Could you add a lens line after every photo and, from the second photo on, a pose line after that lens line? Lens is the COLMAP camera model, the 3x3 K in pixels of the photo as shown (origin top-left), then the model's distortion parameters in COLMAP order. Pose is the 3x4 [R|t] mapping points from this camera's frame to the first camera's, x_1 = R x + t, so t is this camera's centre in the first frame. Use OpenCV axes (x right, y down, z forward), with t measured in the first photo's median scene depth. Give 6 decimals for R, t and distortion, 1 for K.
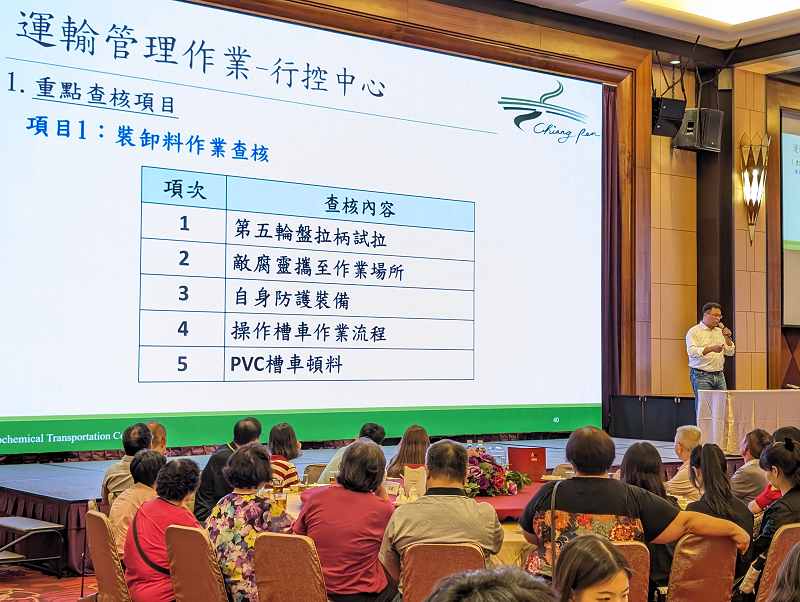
lens RADIAL K [[1306.7, 0, 400.0], [0, 1306.7, 301.0], [0, 0, 1]] dist [0.073646, -0.067612]
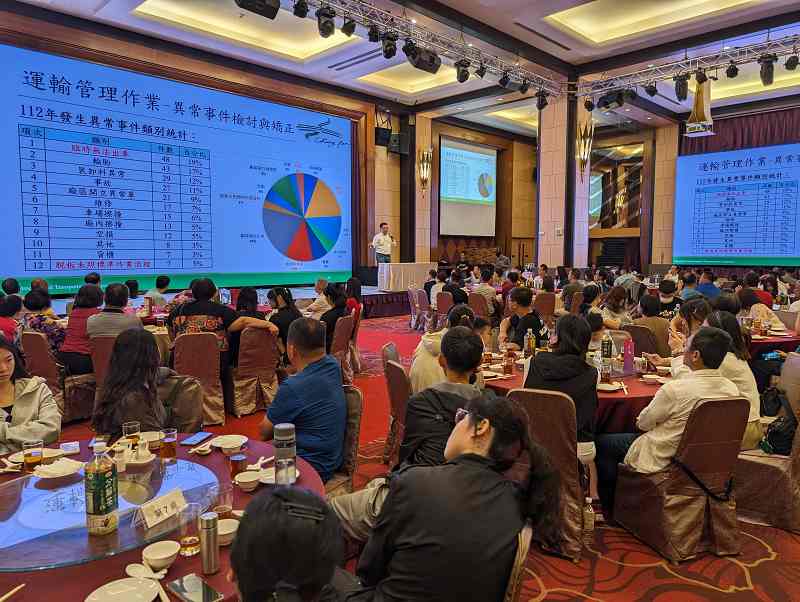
lens RADIAL K [[569.8, 0, 400.0], [0, 569.8, 301.0], [0, 0, 1]] dist [0.002318, -0.003135]
pose [[0.991296, -0.022230, 0.129764, 0.104526], [0.006096, 0.992335, 0.123430, 0.011634], [-0.131513, -0.121565, 0.983833, 0.045376]]
